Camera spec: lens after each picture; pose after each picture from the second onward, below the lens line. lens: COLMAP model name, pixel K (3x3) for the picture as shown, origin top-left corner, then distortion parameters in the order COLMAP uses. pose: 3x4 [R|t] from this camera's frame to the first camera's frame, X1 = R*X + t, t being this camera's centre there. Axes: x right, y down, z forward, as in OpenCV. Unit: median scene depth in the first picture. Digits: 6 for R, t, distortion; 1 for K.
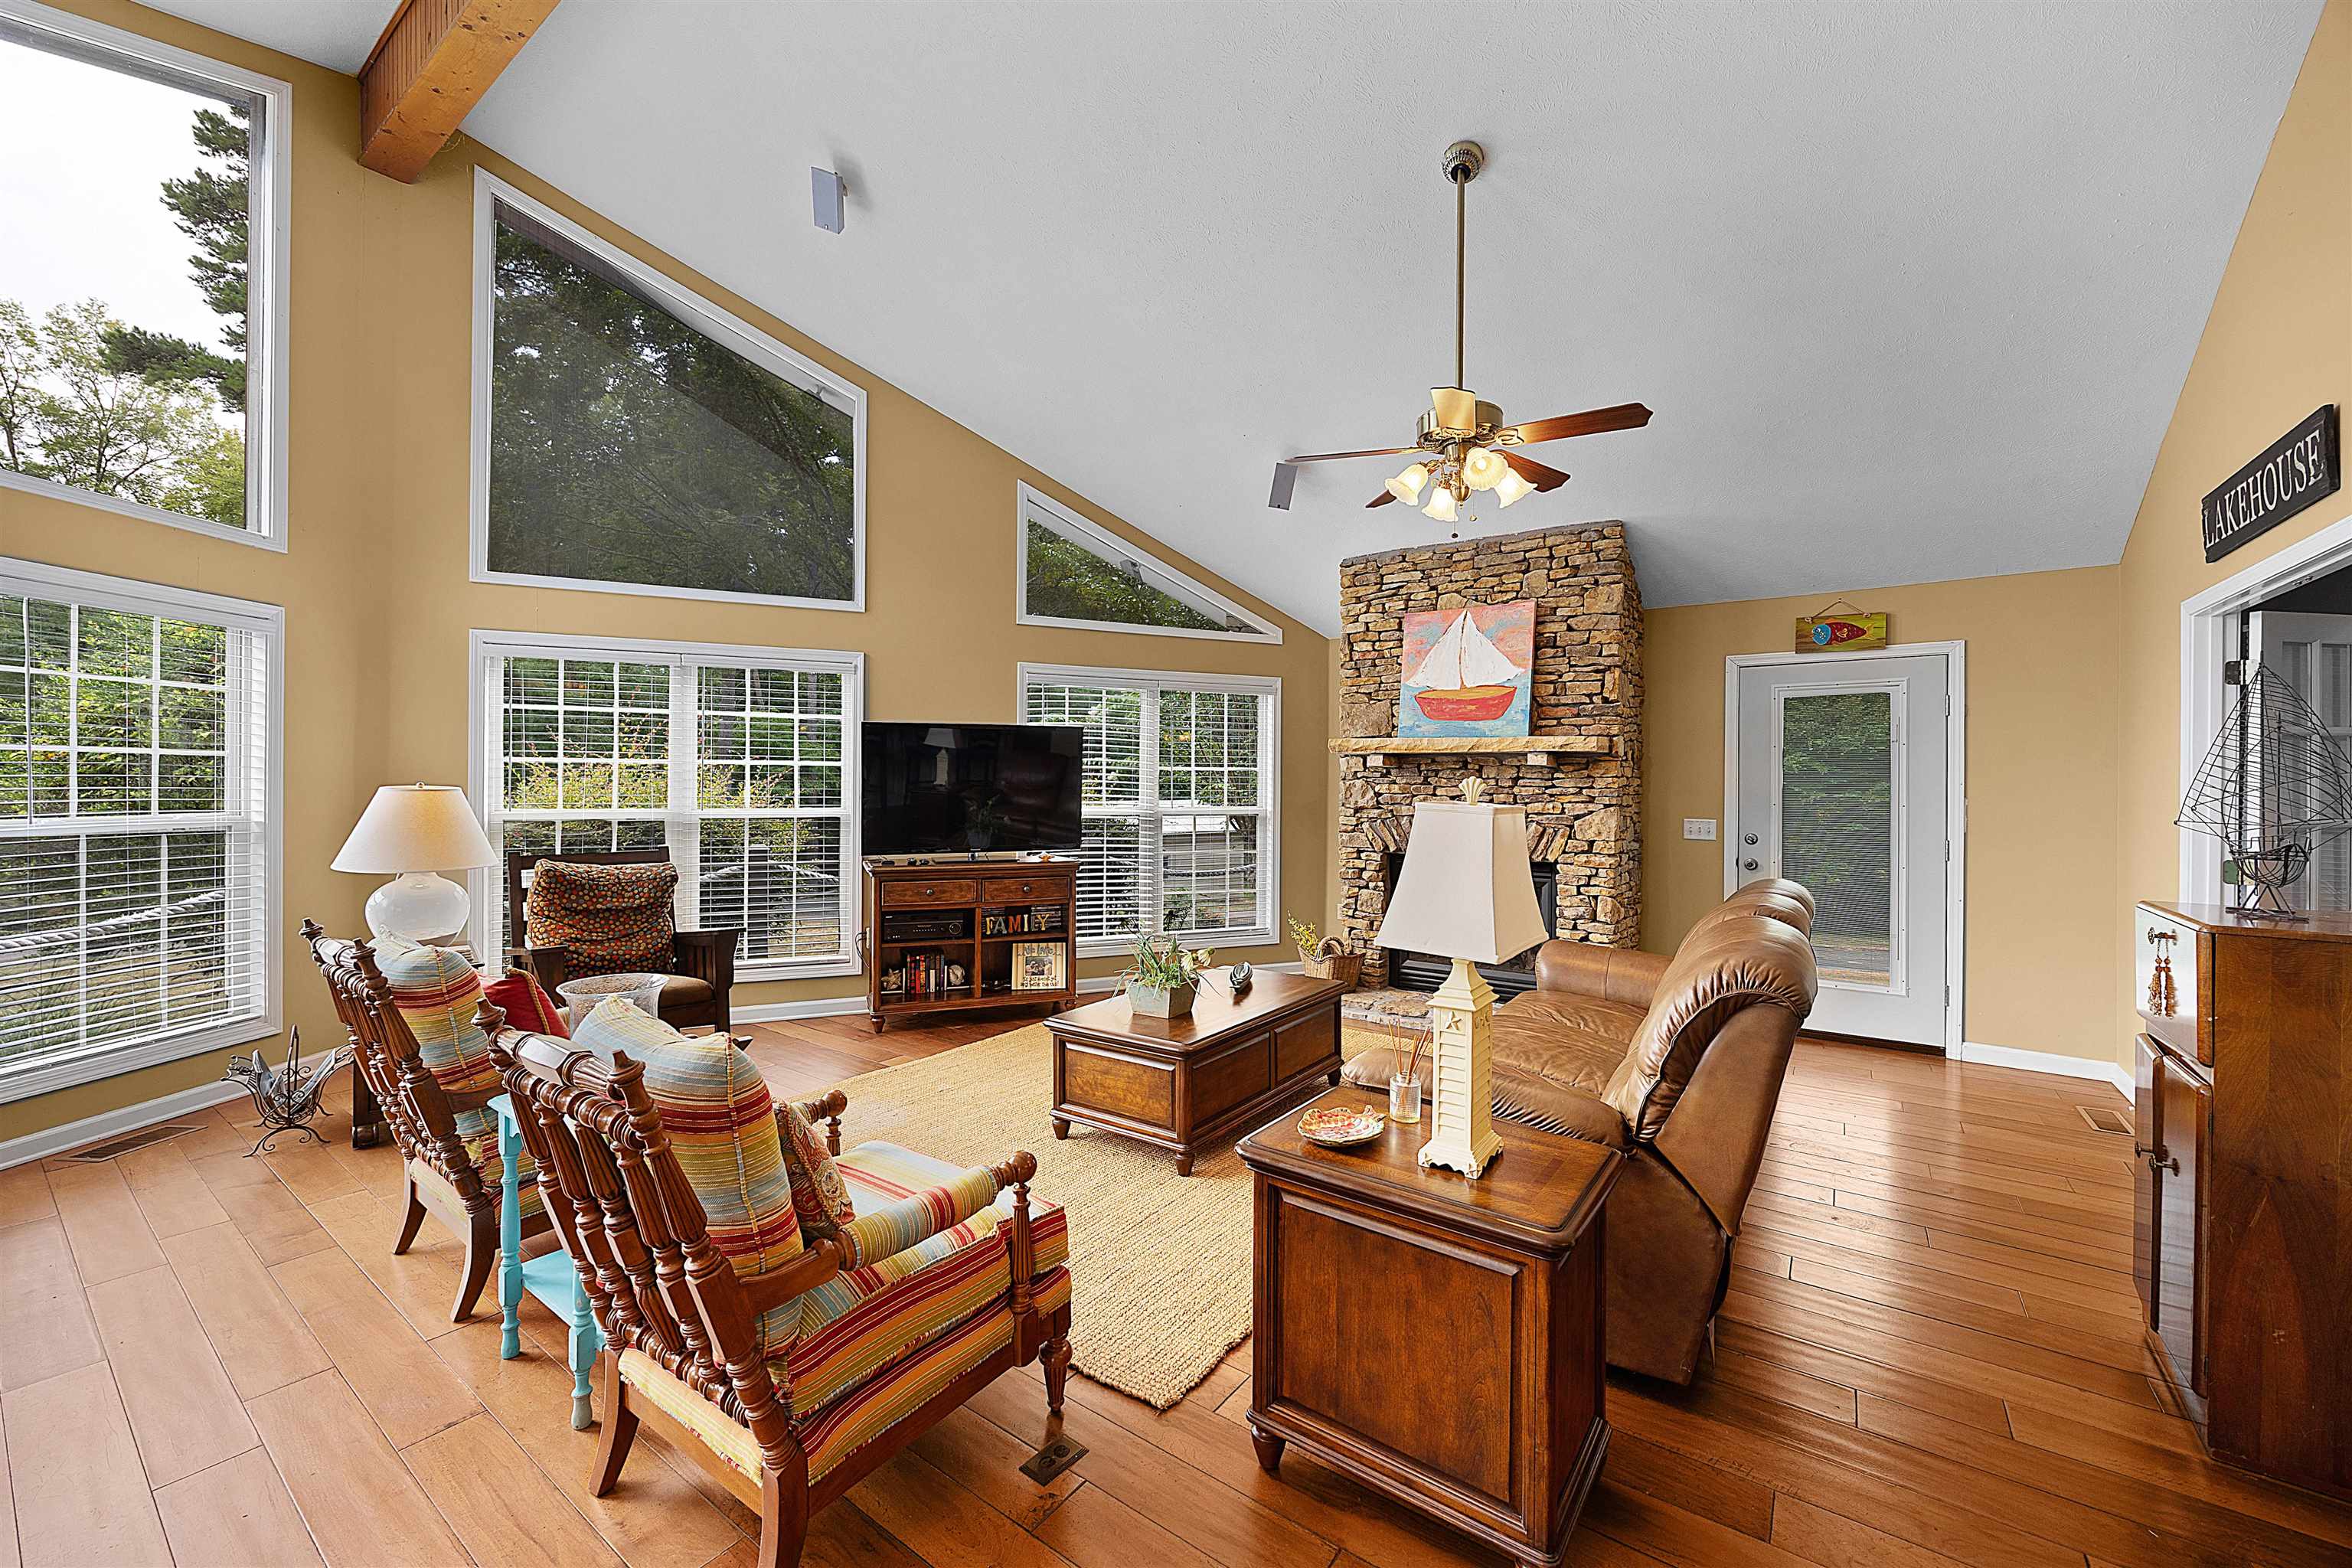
lens RADIAL K [[911.1, 0, 1176.5], [0, 911.1, 789.0], [0, 0, 1]] dist [-0.000506, 0.000132]
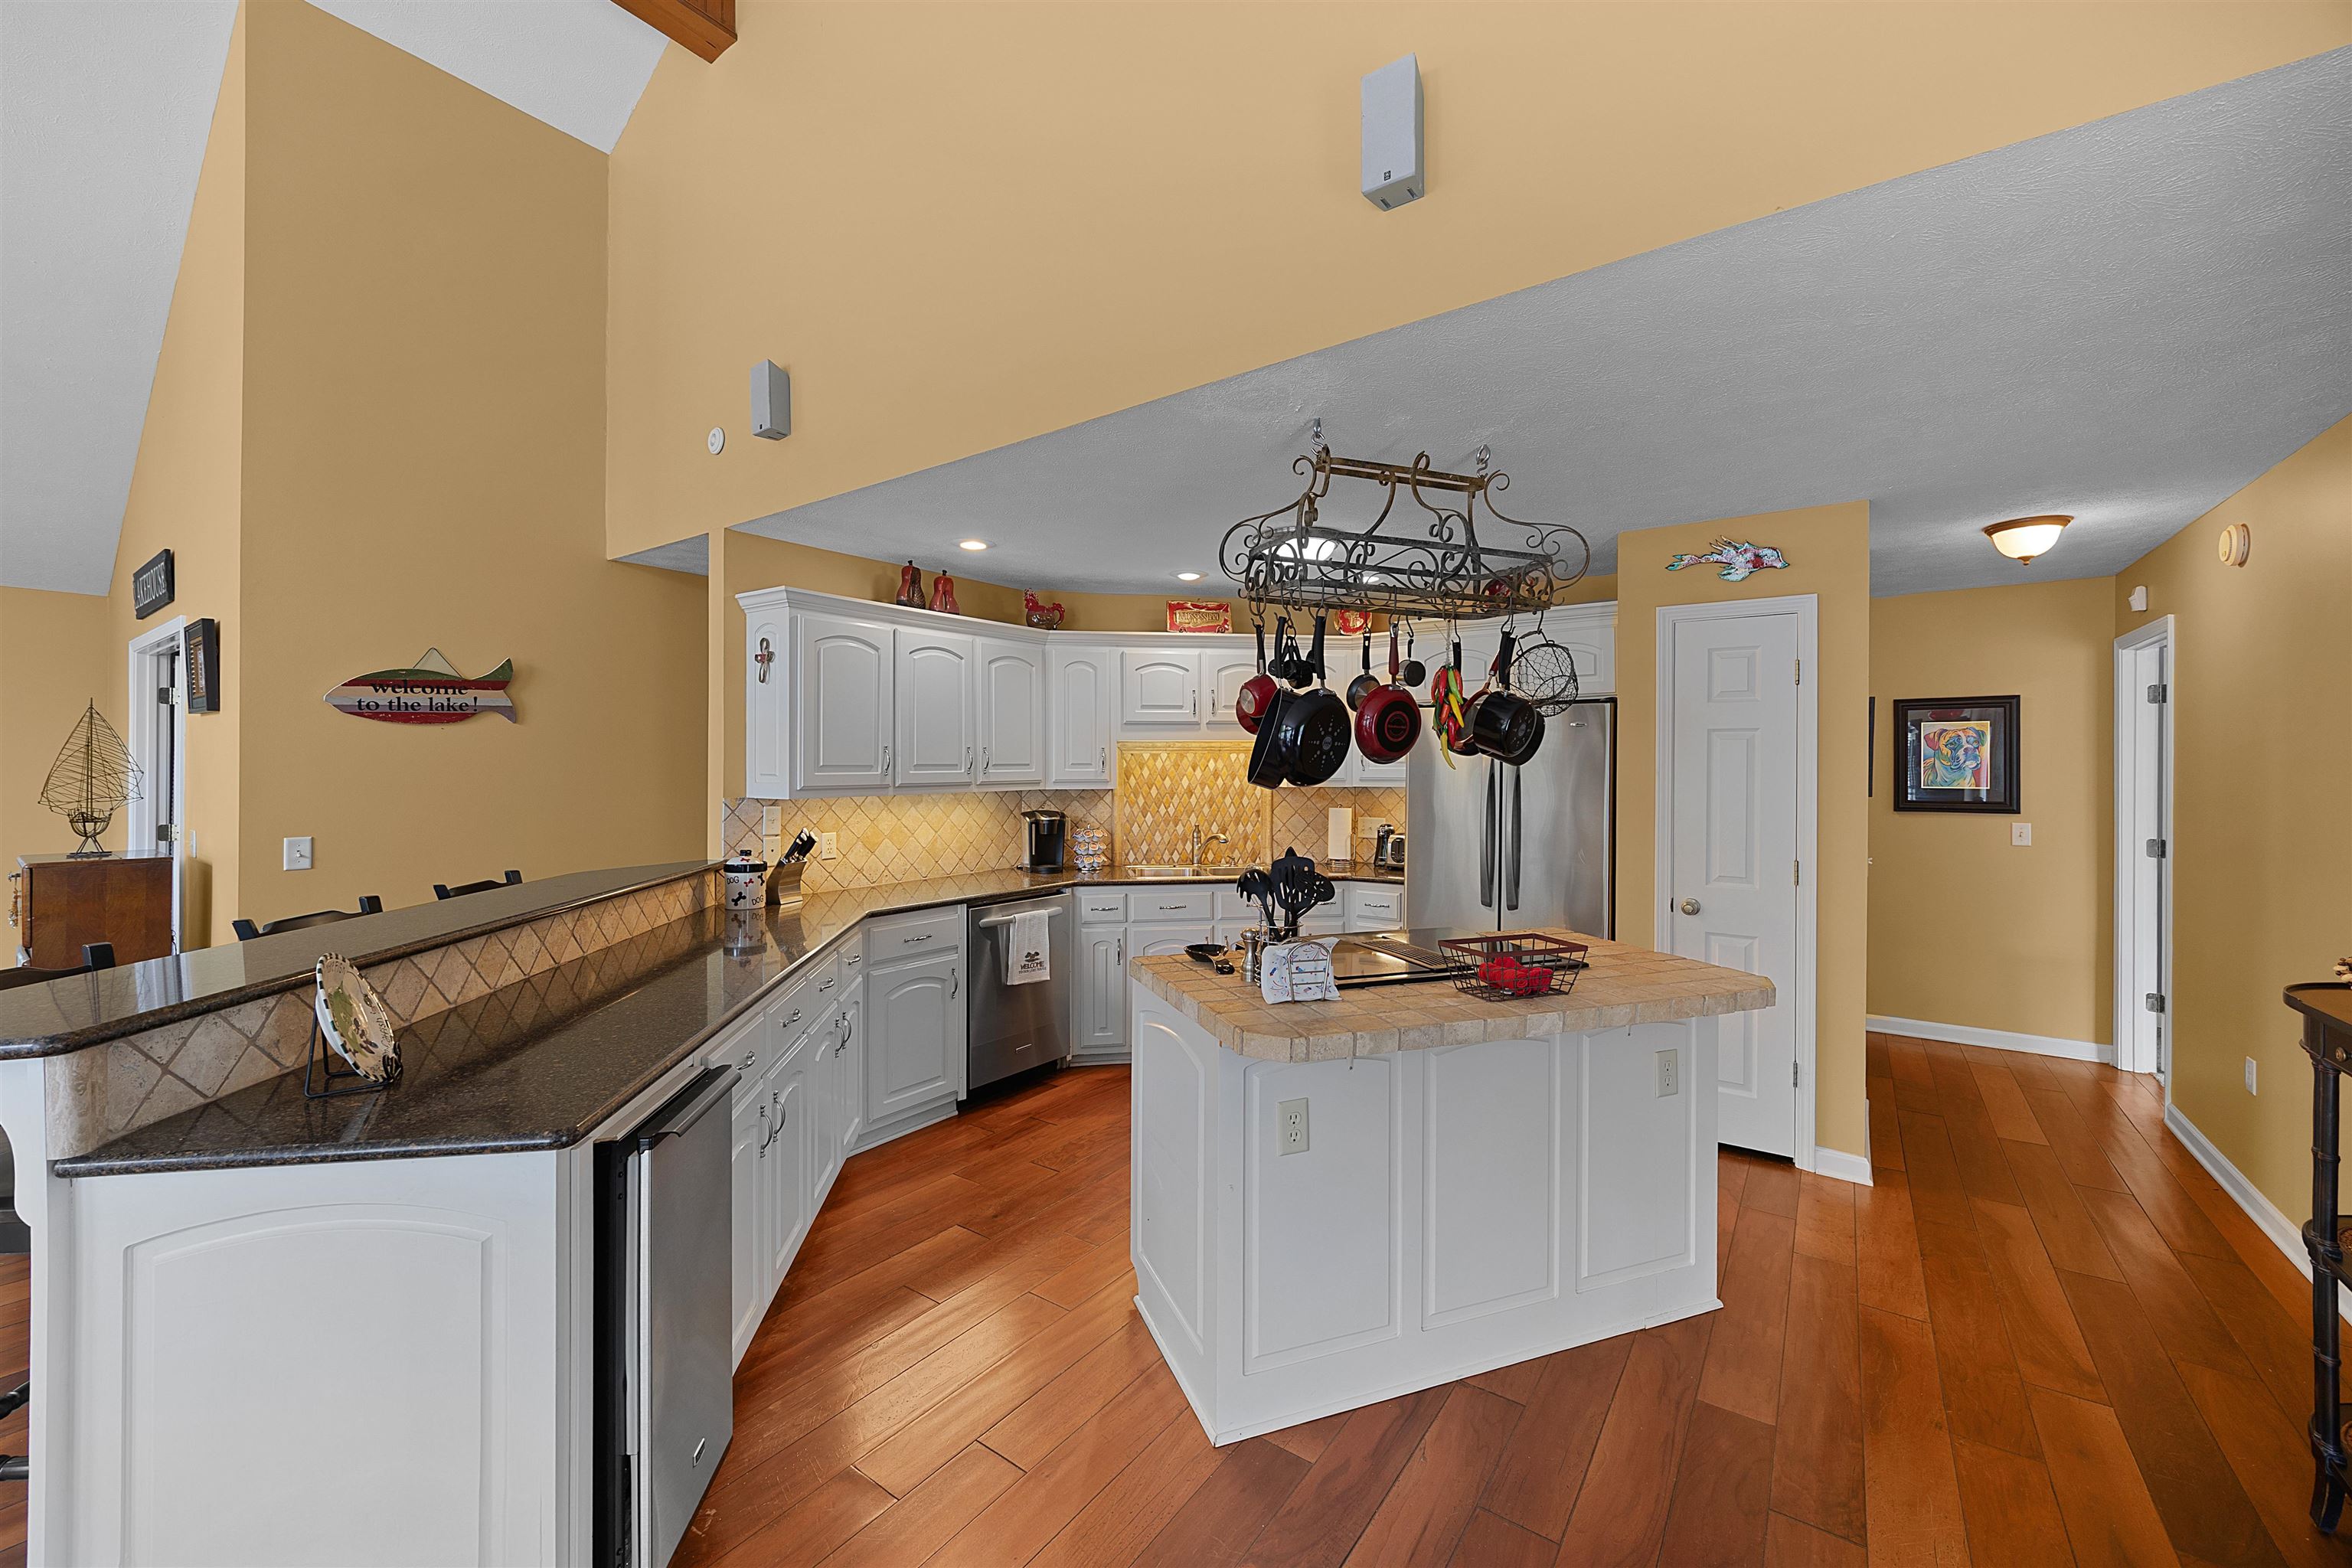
lens RADIAL K [[911.1, 0, 1178.1], [0, 911.1, 771.9], [0, 0, 1]] dist [-0.000506, 0.000132]
pose [[-0.005653, -0.007921, 0.999953, -0.307315], [-0.002687, 0.999965, 0.007906, -0.021940], [-0.999980, -0.002643, -0.005674, -0.614345]]
